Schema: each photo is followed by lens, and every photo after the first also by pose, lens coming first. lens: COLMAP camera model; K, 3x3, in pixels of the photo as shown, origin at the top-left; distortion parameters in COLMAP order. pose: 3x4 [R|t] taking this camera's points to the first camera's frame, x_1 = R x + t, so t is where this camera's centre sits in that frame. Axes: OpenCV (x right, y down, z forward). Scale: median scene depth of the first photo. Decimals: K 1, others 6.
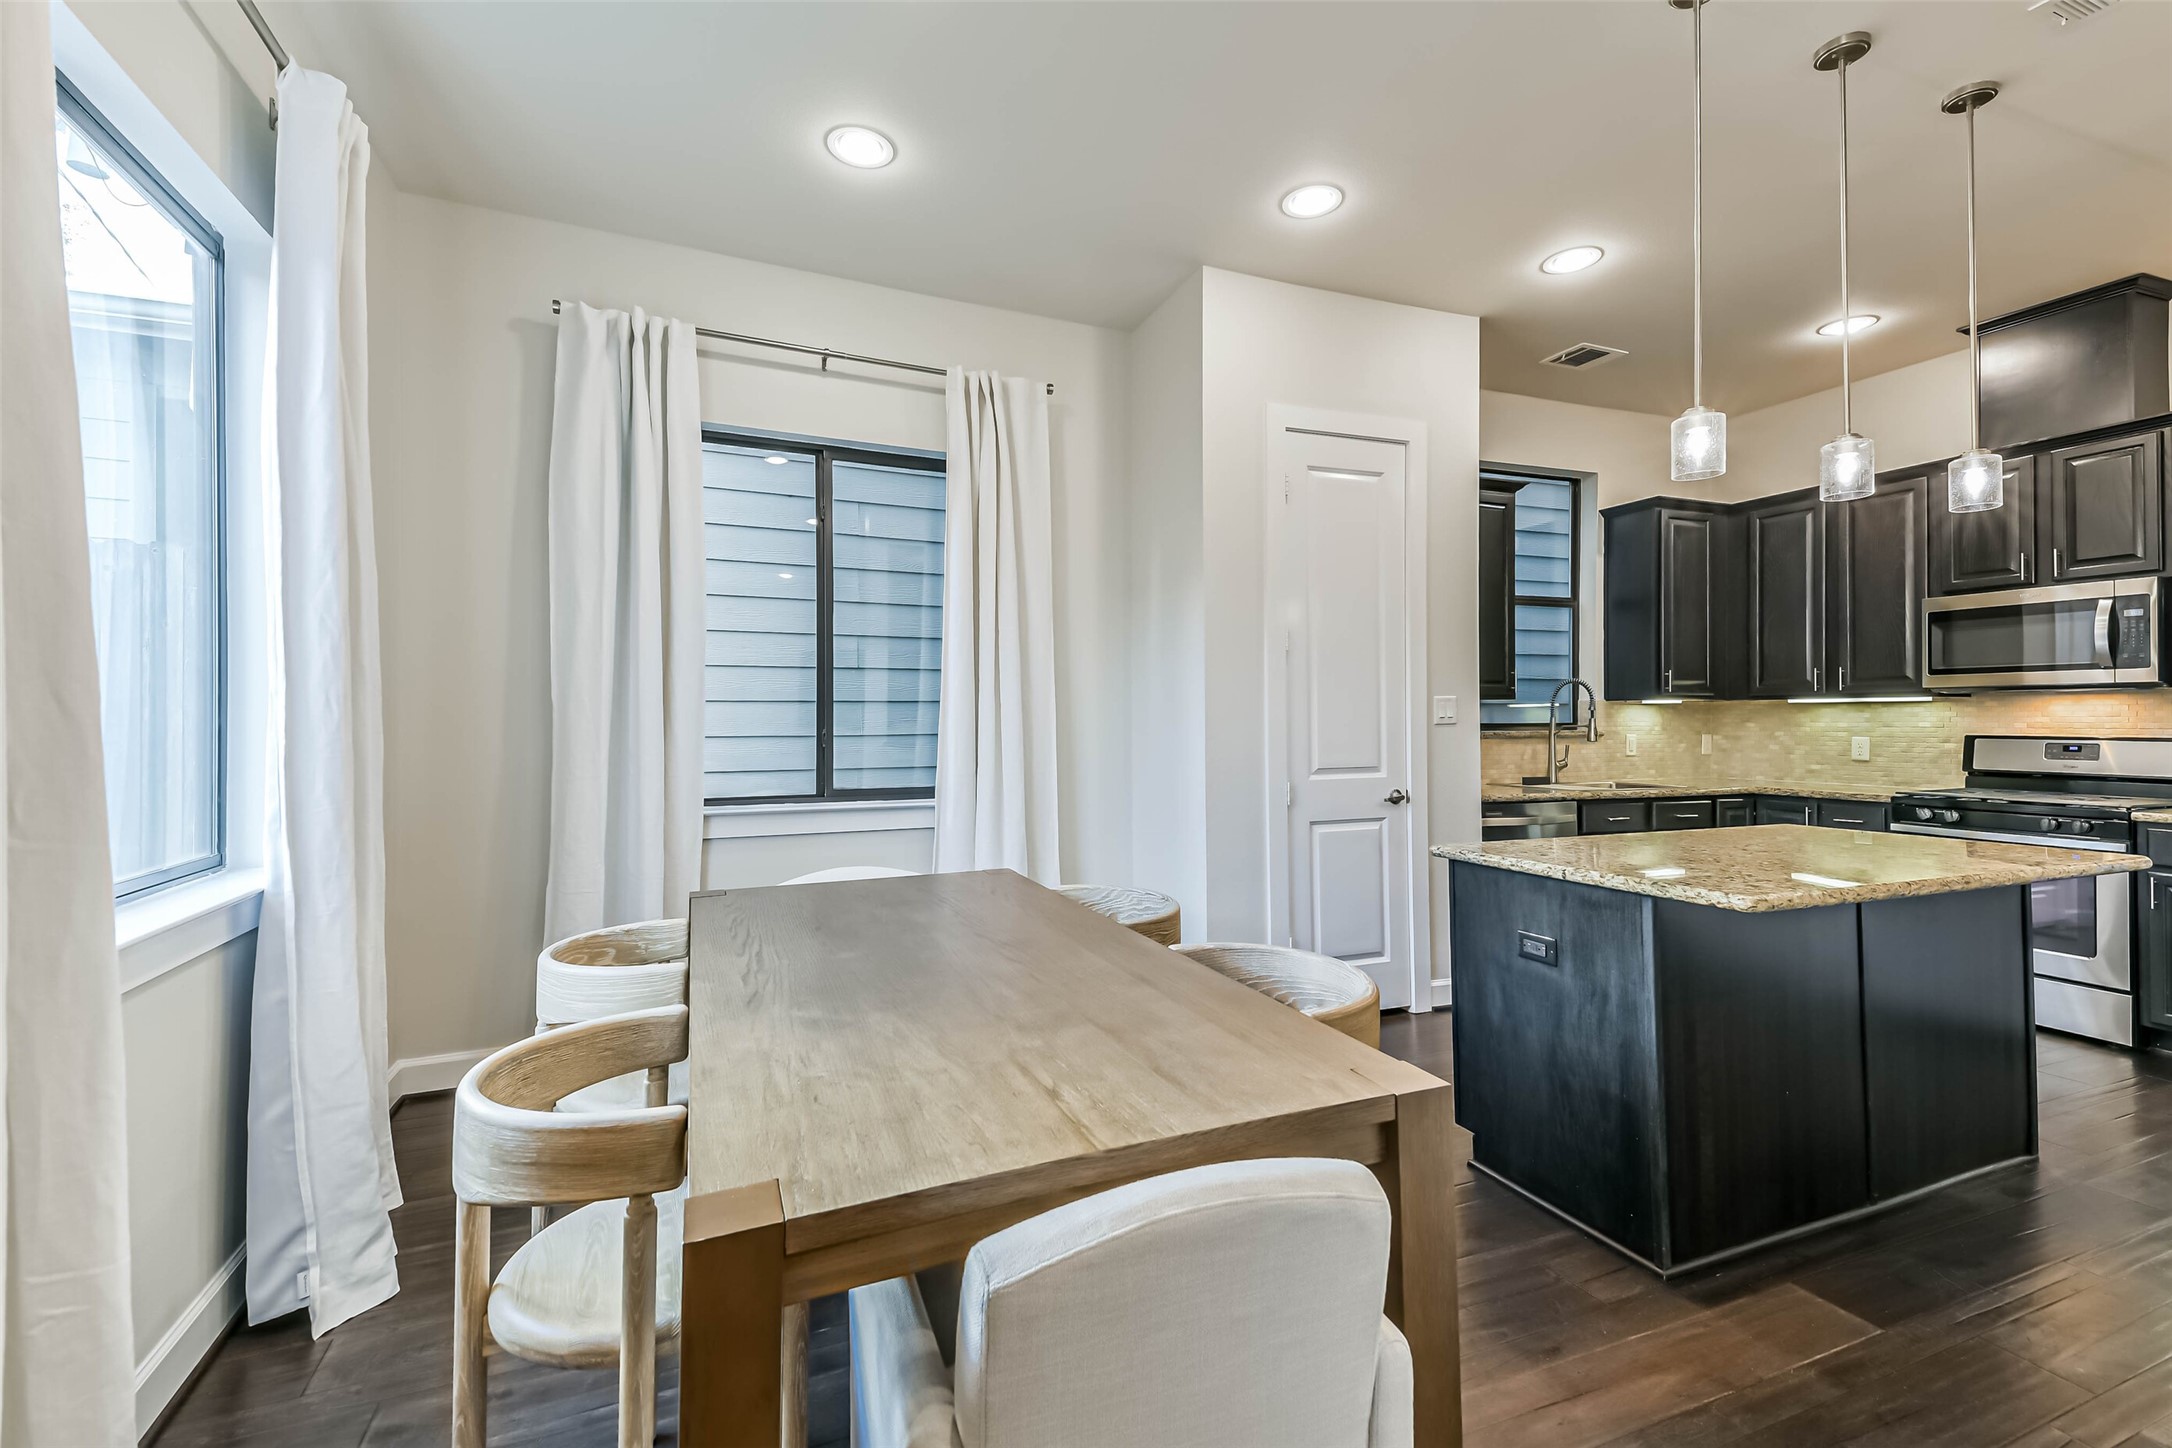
lens RADIAL K [[928.5, 0, 1089.7], [0, 928.5, 716.0], [0, 0, 1]] dist [0.094690, -0.038598]
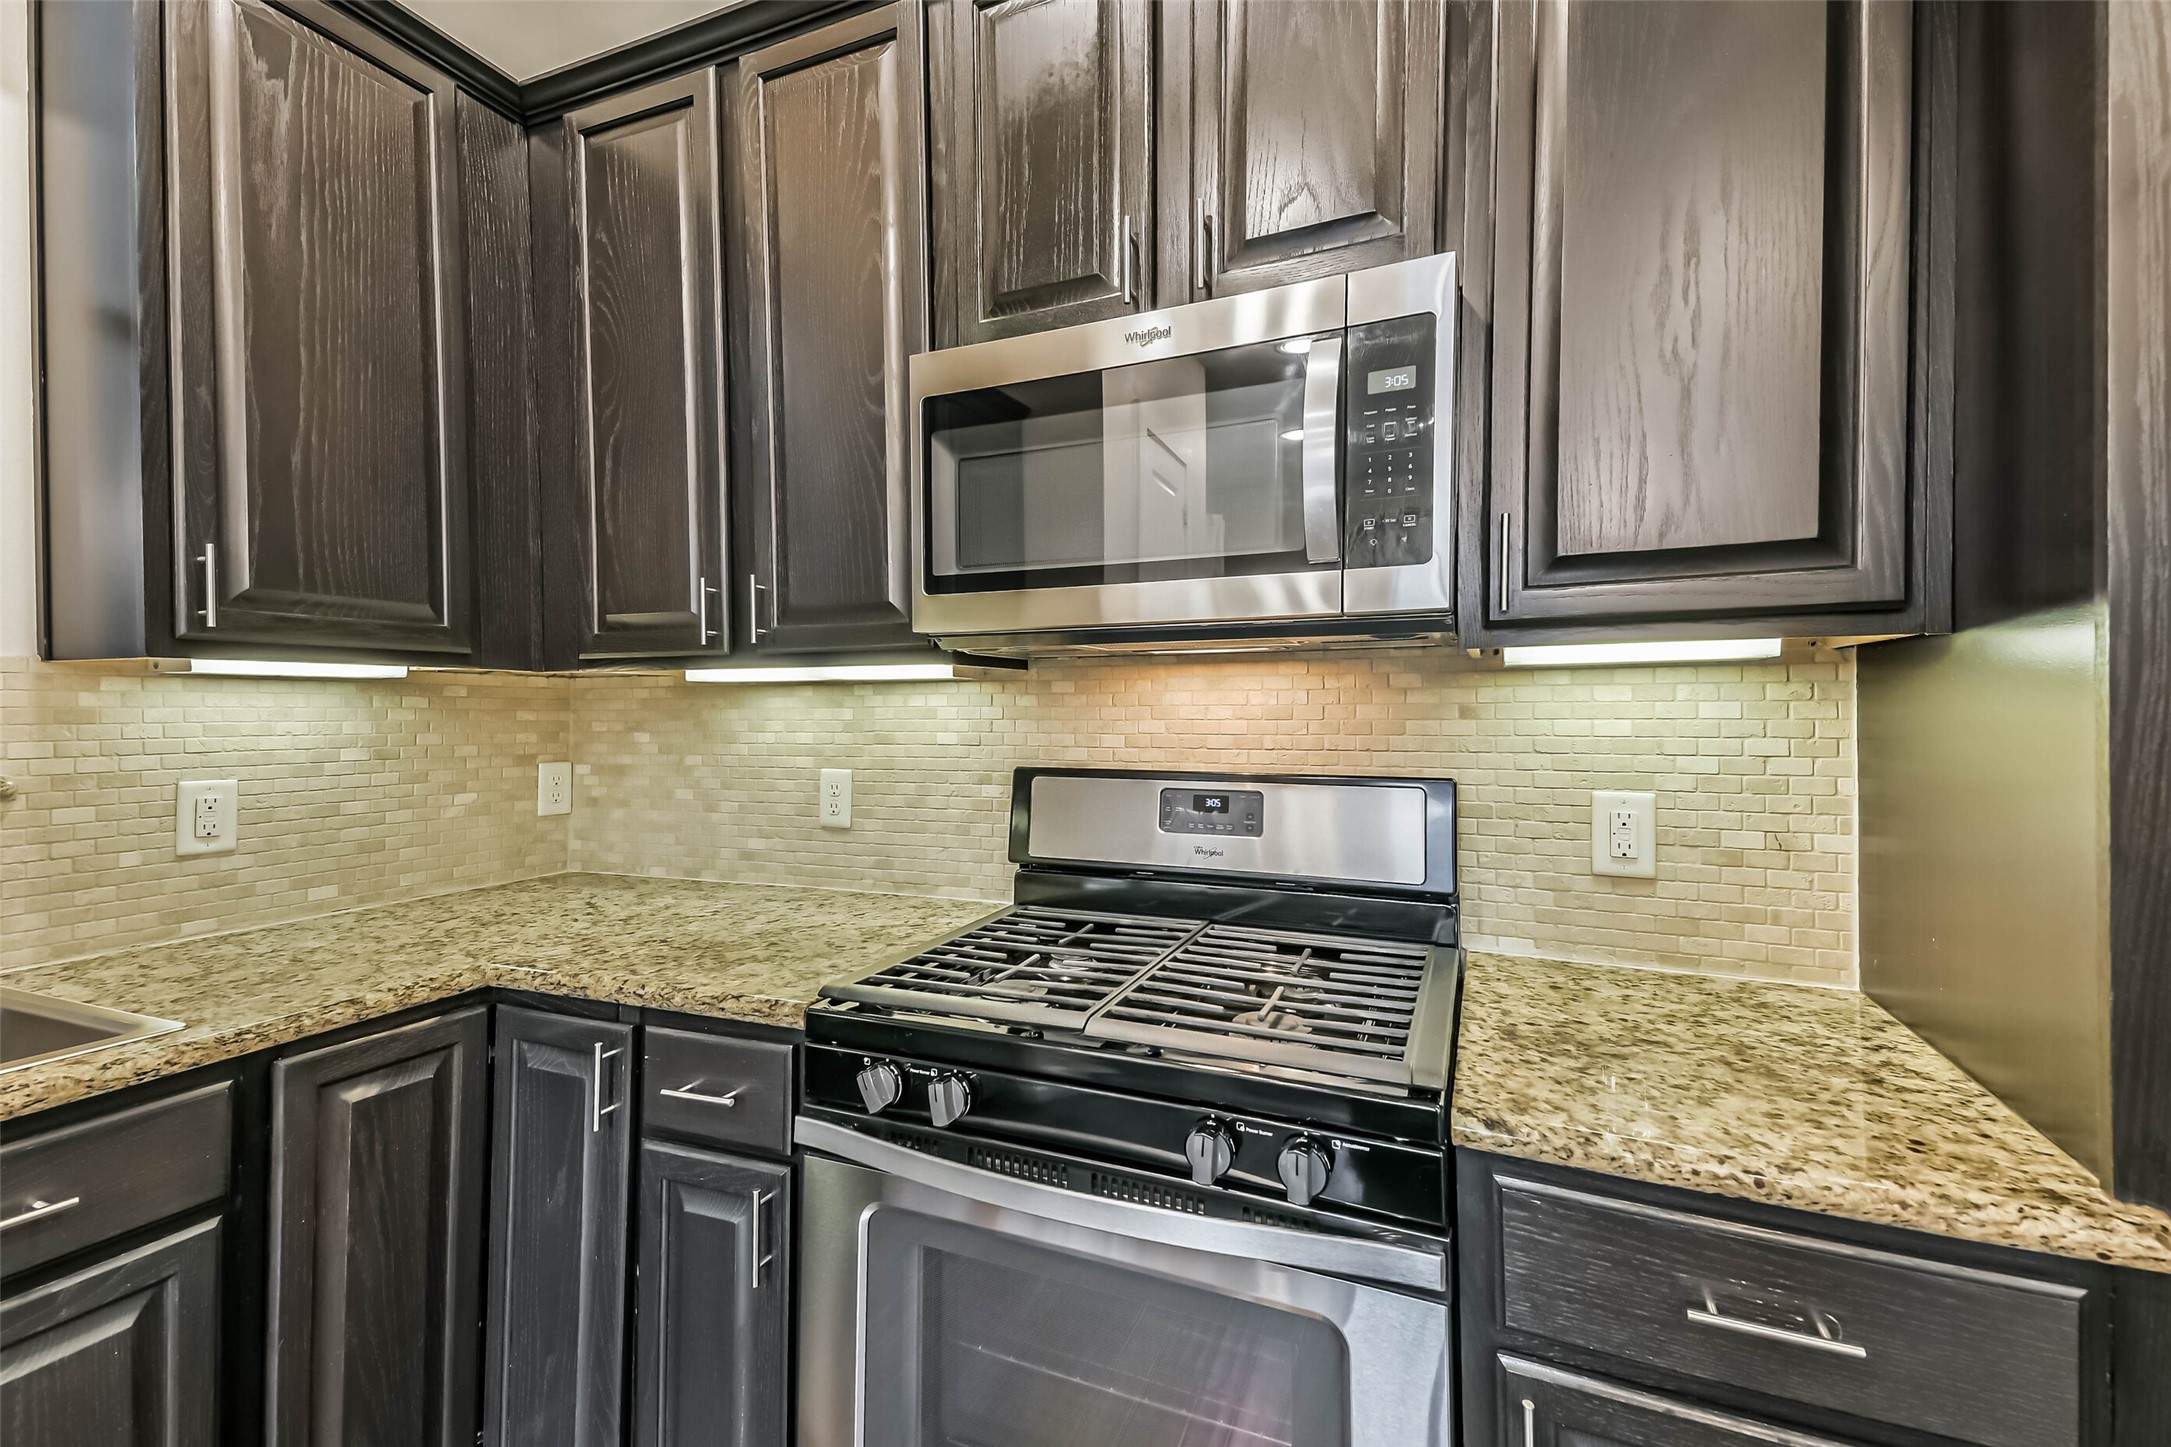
lens RADIAL K [[928.1, 0, 1089.2], [0, 928.1, 715.5], [0, 0, 1]] dist [0.094690, -0.038598]
pose [[0.722134, -0.003274, 0.691746, 0.682705], [-0.000772, 0.999984, 0.005538, -0.002738], [-0.691753, -0.004533, 0.722120, 0.734086]]
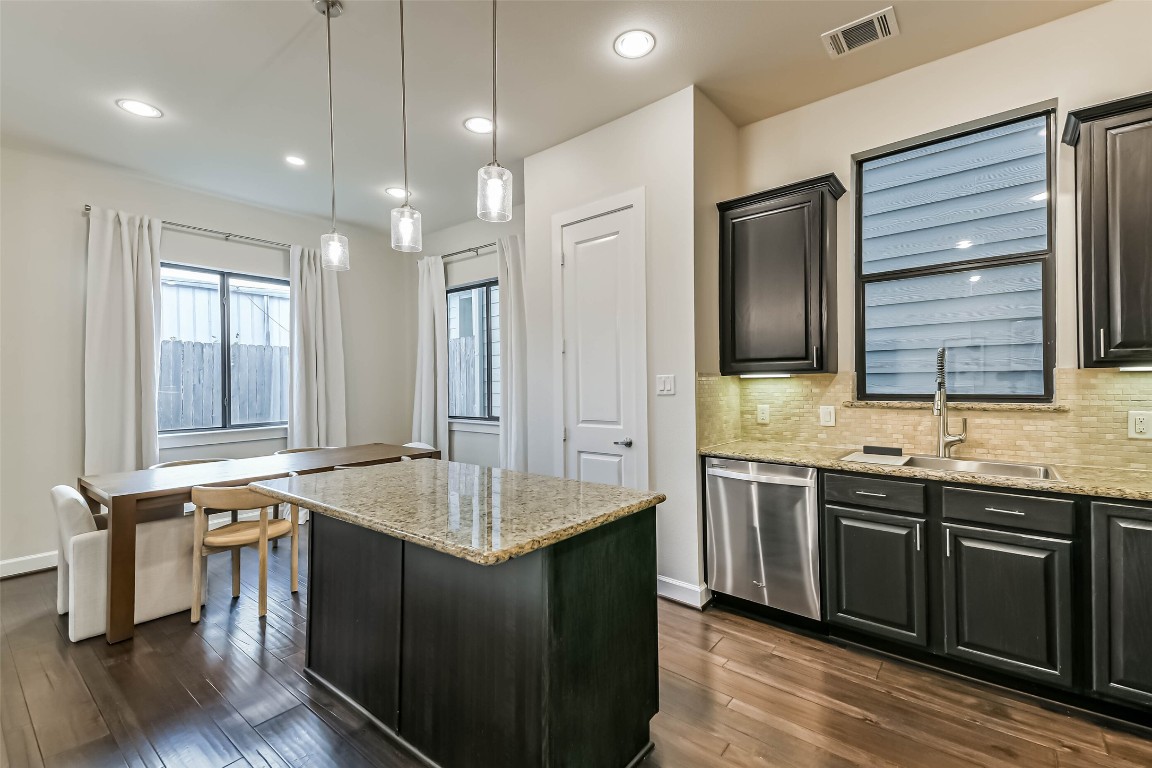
lens RADIAL K [[496.4, 0, 576.6], [0, 496.4, 378.8], [0, 0, 1]] dist [0.087243, -0.037669]
pose [[0.469031, -0.009507, -0.883131, 0.891577], [0.011868, 0.999920, -0.004461, -0.012339], [0.883102, -0.008389, 0.469106, 0.493619]]
